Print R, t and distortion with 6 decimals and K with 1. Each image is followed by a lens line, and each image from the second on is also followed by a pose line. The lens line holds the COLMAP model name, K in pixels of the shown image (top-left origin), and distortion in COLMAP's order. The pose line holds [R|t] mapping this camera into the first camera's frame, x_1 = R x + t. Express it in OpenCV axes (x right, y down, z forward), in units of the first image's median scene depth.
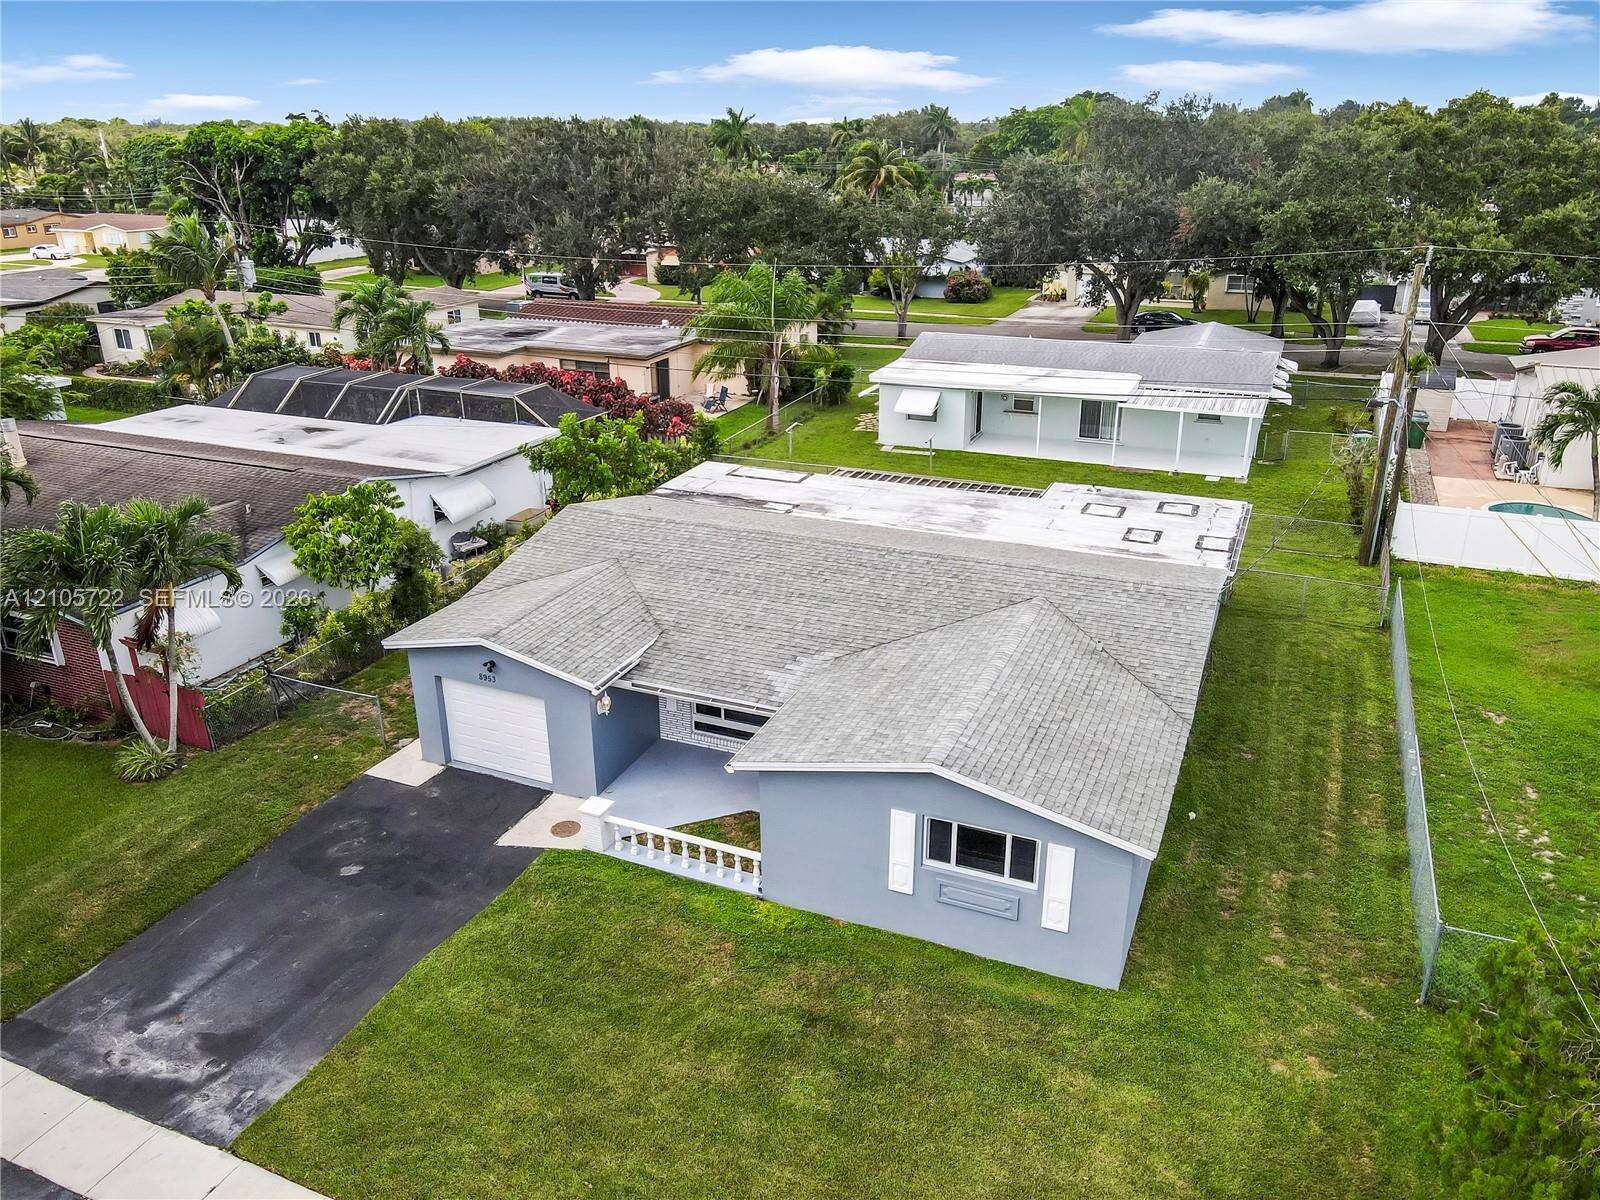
lens RADIAL K [[1176.7, 0, 795.3], [0, 1176.7, 601.1], [0, 0, 1]] dist [0.005470, 0.012356]
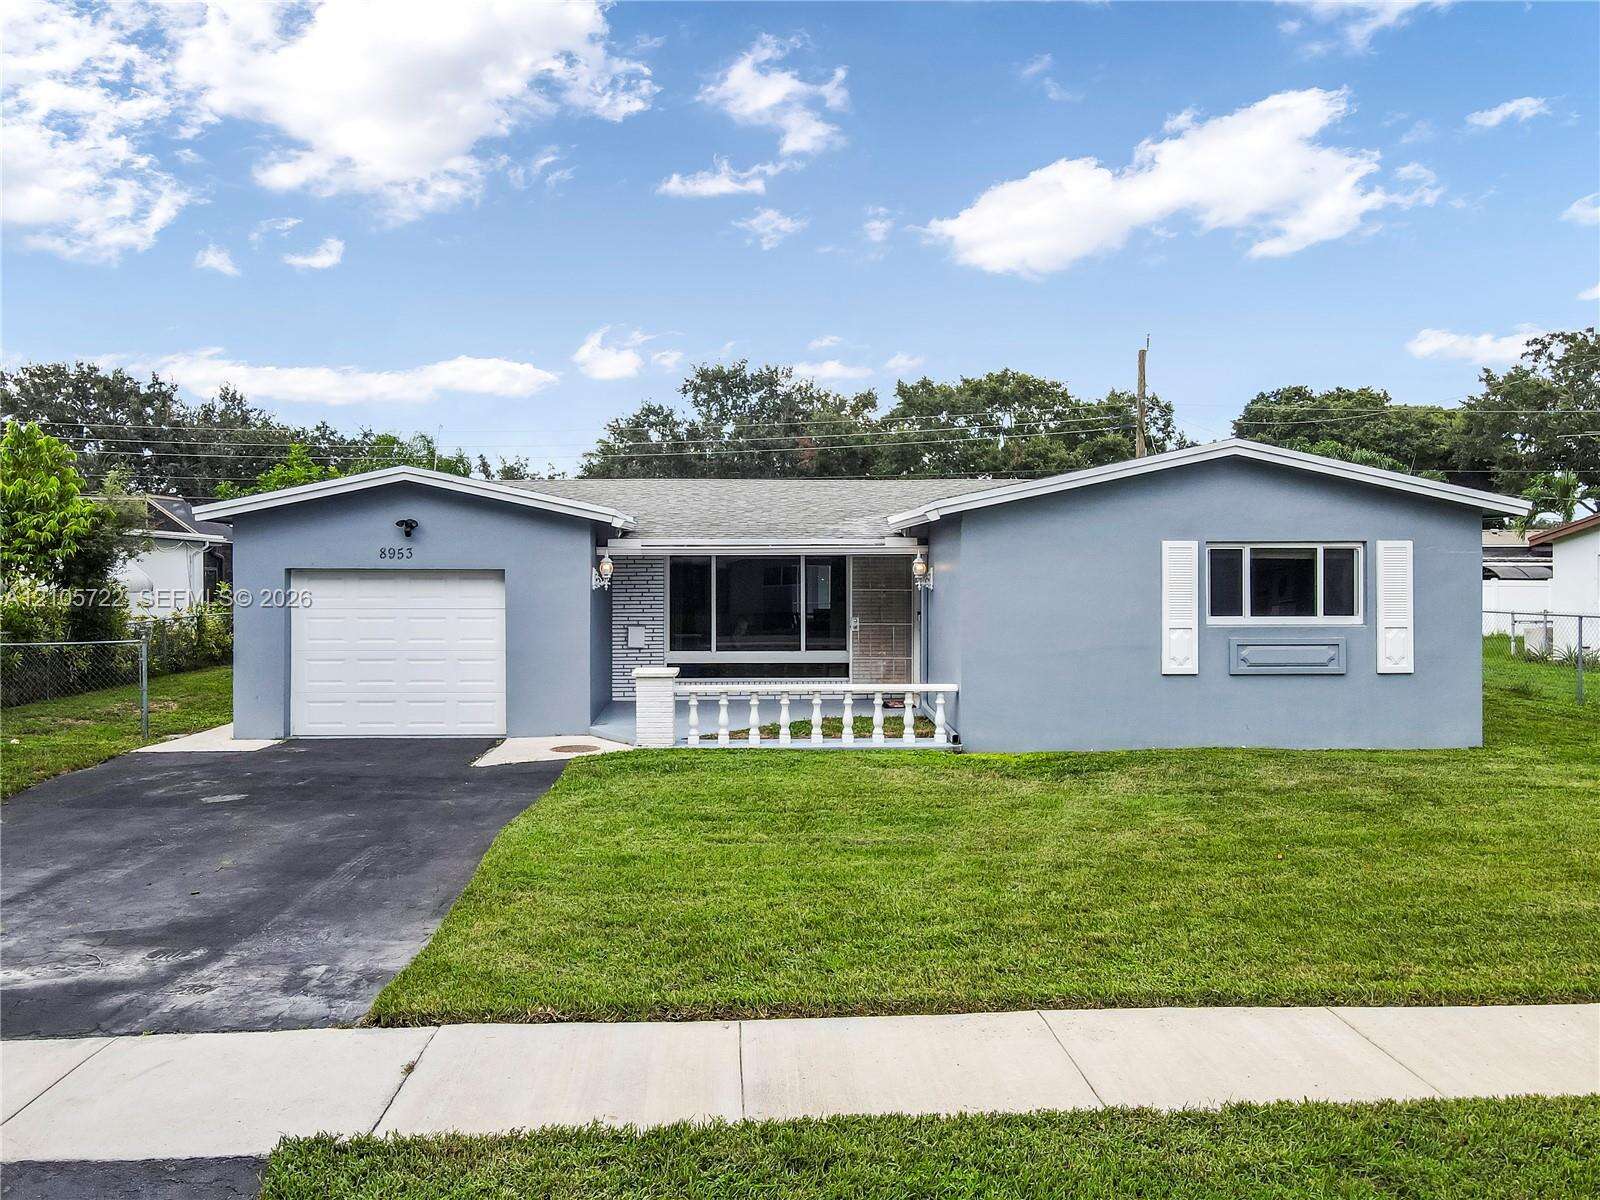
lens RADIAL K [[1176.7, 0, 796.3], [0, 1176.7, 602.9], [0, 0, 1]] dist [0.005470, 0.012356]
pose [[0.895028, -0.001520, 0.446006, -0.353150], [0.158982, 0.935394, -0.315851, 0.322727], [-0.416712, 0.353603, 0.837446, 0.404059]]
